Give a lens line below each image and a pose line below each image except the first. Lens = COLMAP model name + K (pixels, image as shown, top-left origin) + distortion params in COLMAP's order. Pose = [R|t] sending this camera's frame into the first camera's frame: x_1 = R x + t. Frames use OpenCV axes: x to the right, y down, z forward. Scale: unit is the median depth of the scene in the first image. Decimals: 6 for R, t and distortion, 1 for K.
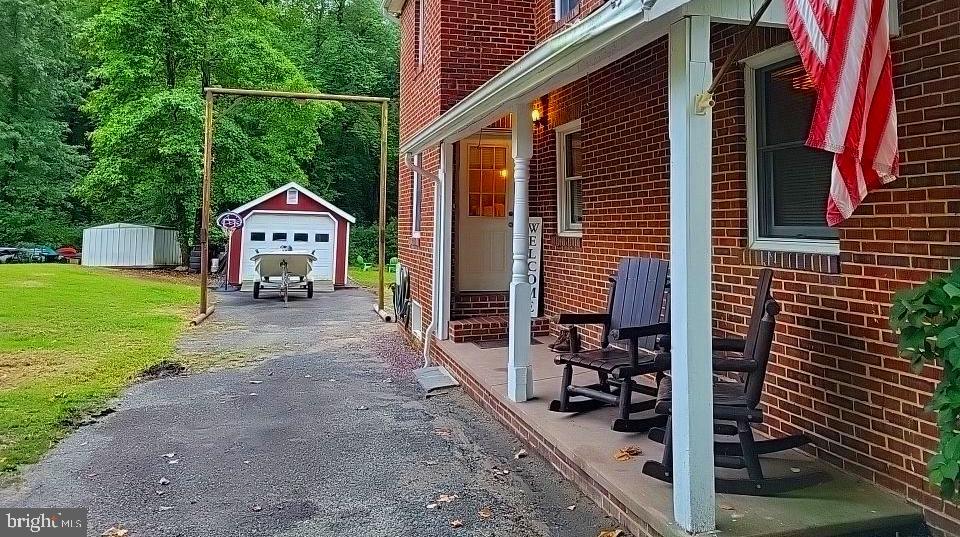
lens RADIAL K [[718.3, 0, 480.6], [0, 718.3, 169.7], [0, 0, 1]] dist [0.031592, -0.000415]
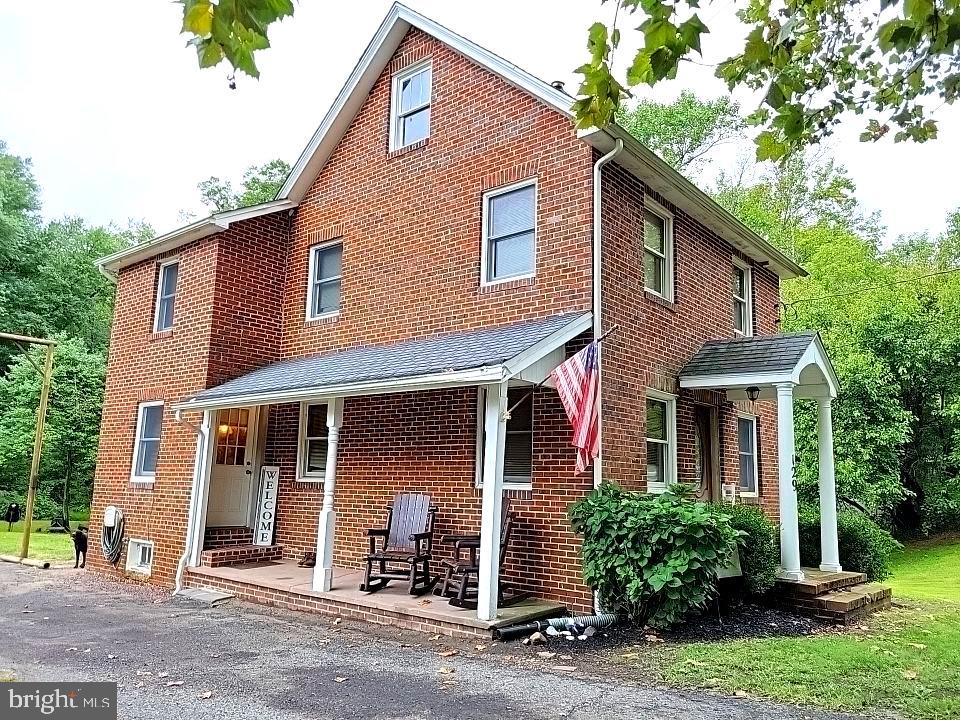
lens RADIAL K [[721.2, 0, 481.1], [0, 721.2, 378.7], [0, 0, 1]] dist [0.052794, -0.031560]
pose [[0.817352, 0.098164, 0.567714, -0.591998], [-0.064644, 0.994781, -0.078939, -0.018493], [-0.572500, 0.027822, 0.819433, -0.436849]]
